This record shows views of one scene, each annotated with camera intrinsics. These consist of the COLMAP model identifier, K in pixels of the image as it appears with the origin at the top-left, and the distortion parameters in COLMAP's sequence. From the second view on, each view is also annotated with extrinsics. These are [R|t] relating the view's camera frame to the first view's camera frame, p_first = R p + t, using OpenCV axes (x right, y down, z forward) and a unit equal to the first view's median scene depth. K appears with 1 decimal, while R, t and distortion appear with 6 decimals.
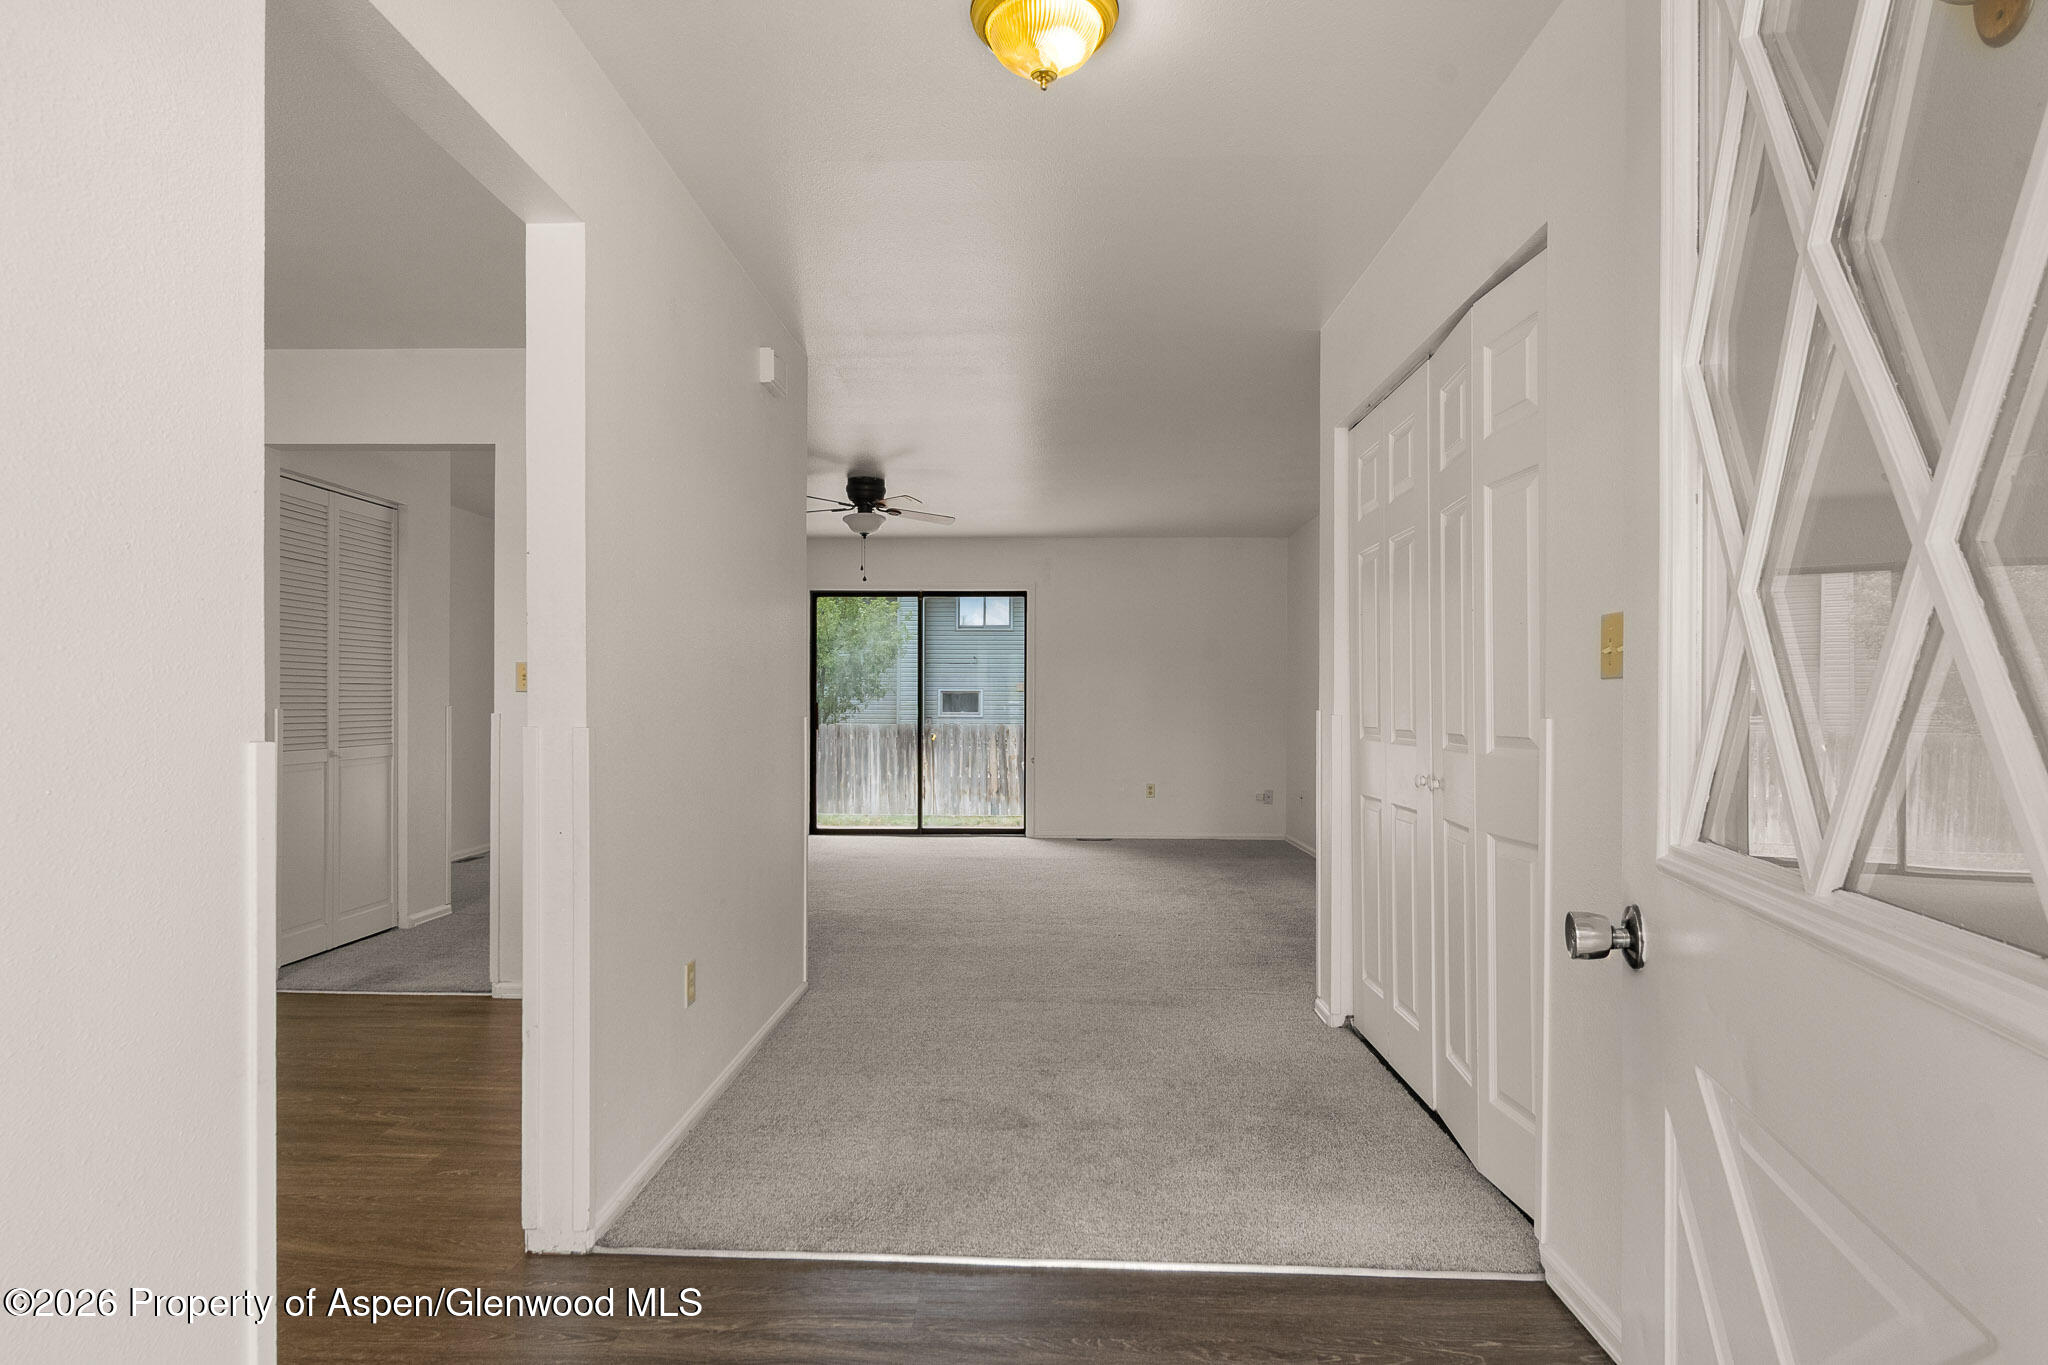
lens RADIAL K [[1066.0, 0, 1014.9], [0, 1066.0, 711.9], [0, 0, 1]] dist [-0.002303, -0.000731]
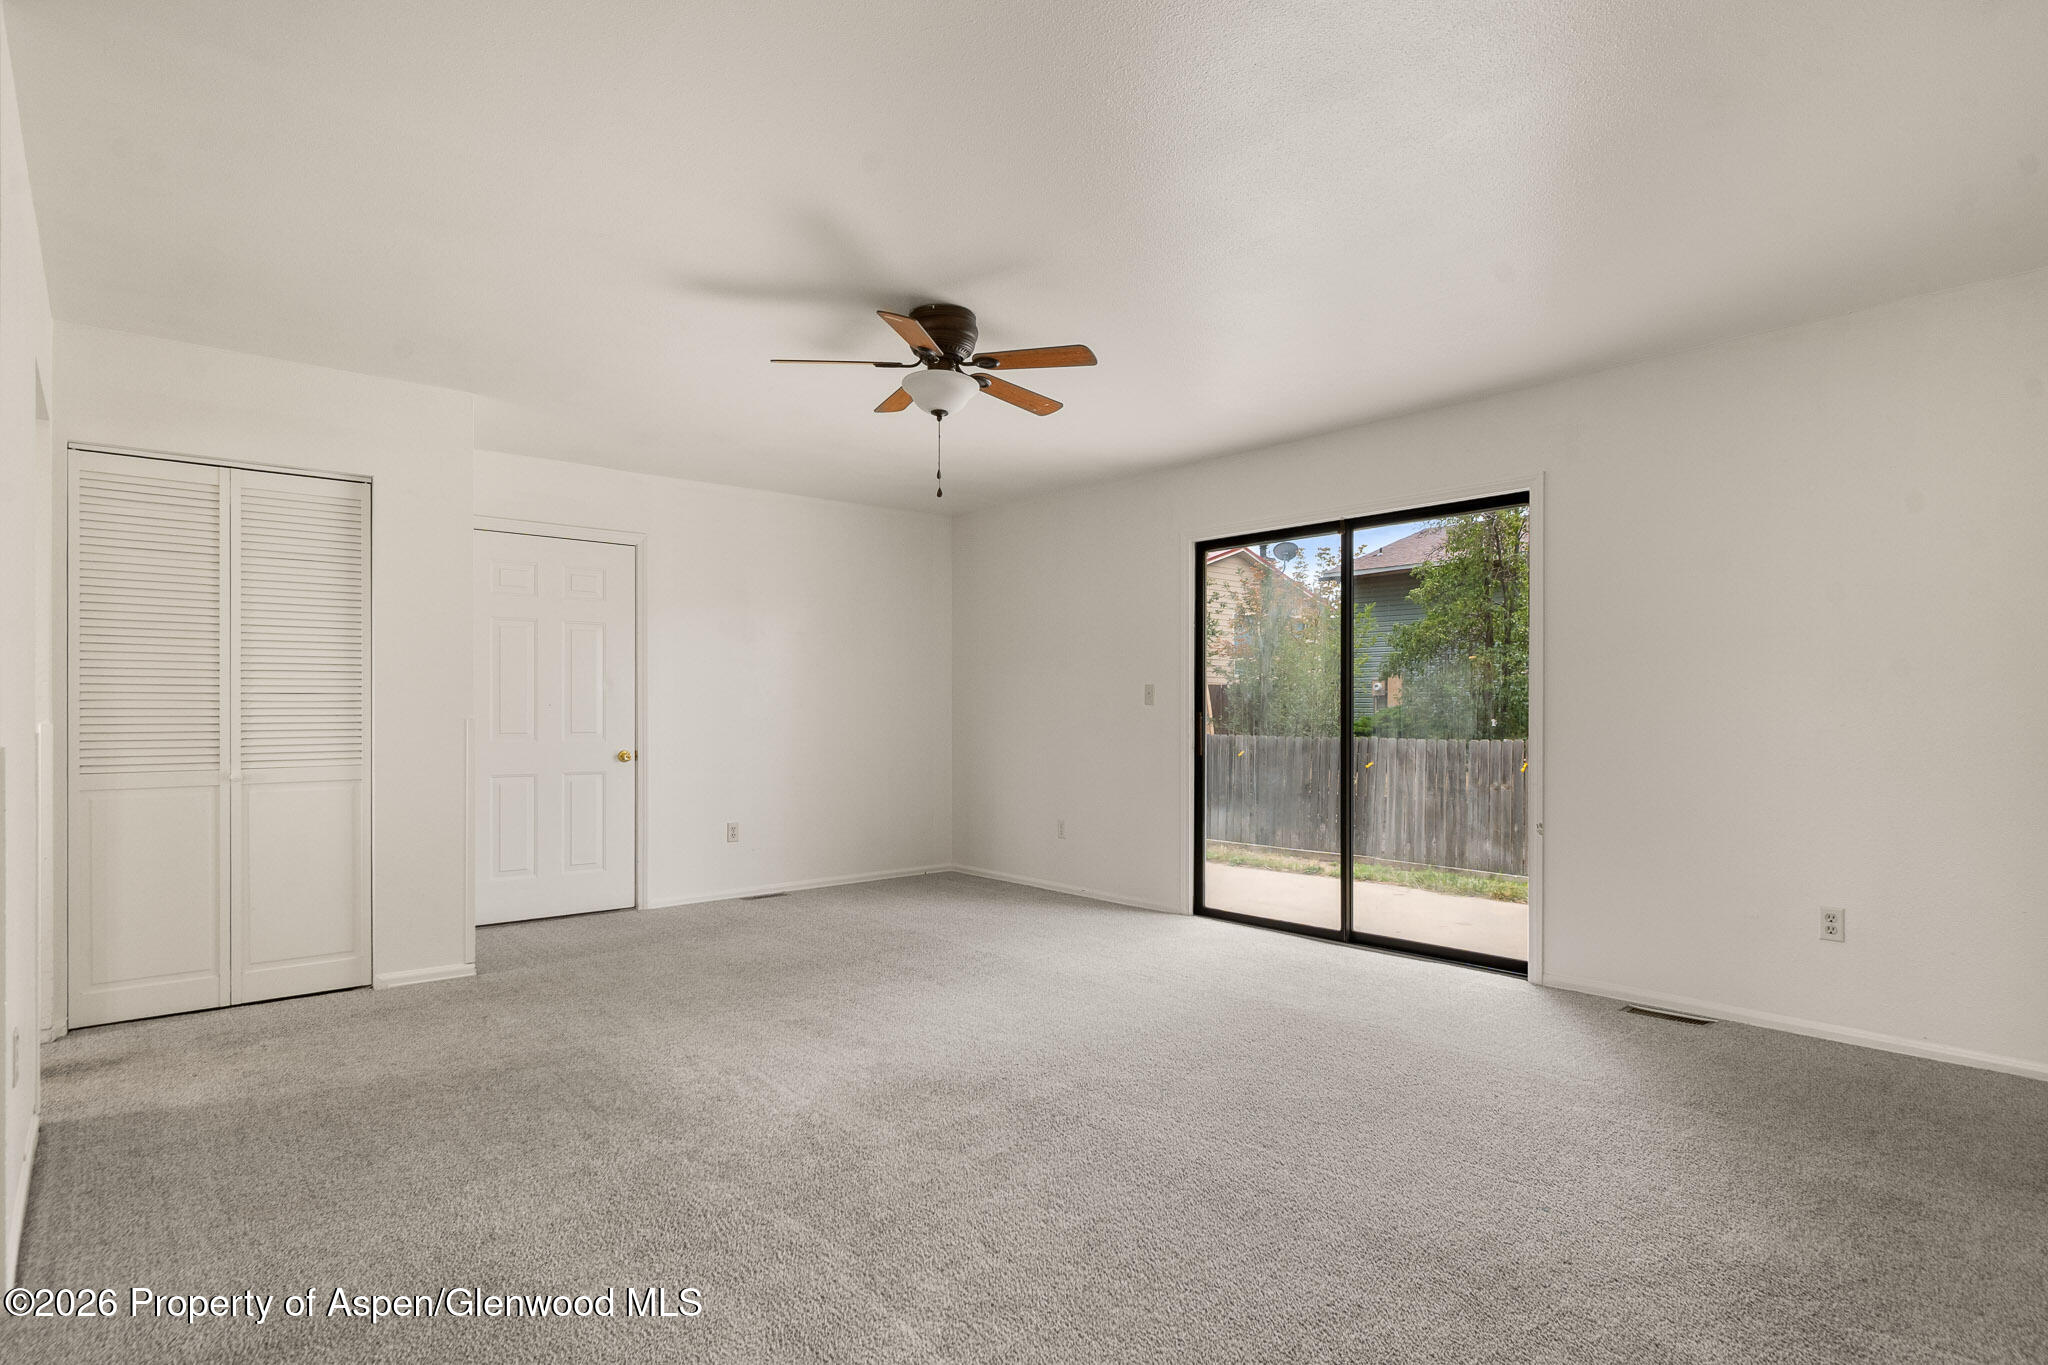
lens RADIAL K [[1066.0, 0, 1014.9], [0, 1066.0, 711.9], [0, 0, 1]] dist [-0.002303, -0.000731]
pose [[0.670756, 0.000500, -0.741678, 0.222100], [-0.004931, 0.999981, -0.003785, -0.006458], [0.741662, 0.006196, 0.670746, 0.484602]]
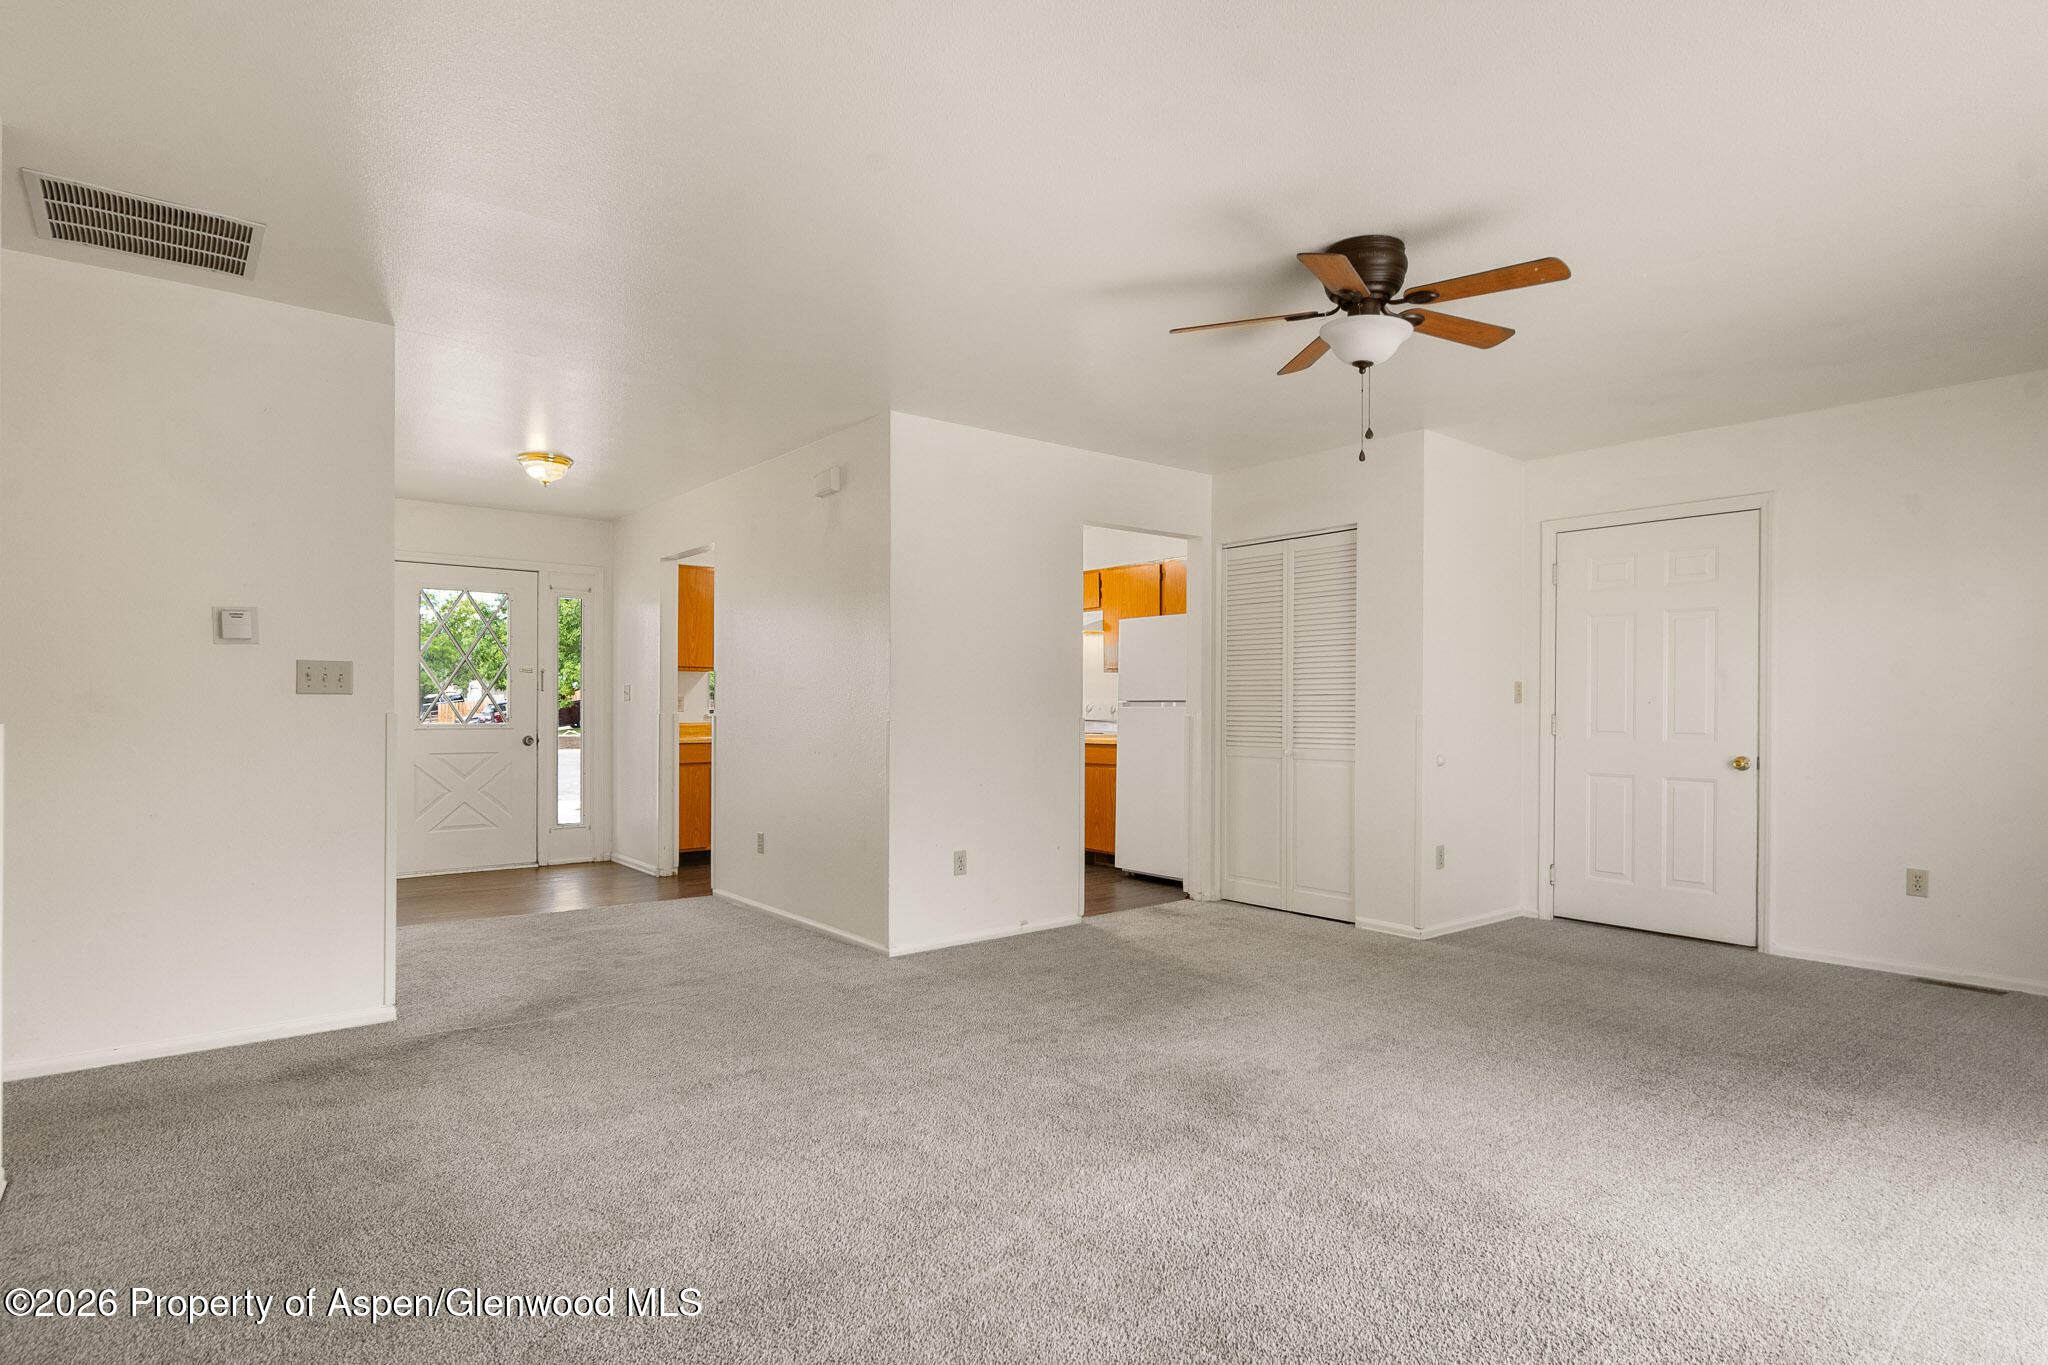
lens RADIAL K [[1066.0, 0, 1014.9], [0, 1066.0, 711.9], [0, 0, 1]] dist [-0.002303, -0.000731]
pose [[-0.770310, -0.000844, -0.637669, 0.210959], [-0.007908, 0.999935, 0.008229, -0.008489], [0.637621, 0.011381, -0.770266, 0.948773]]
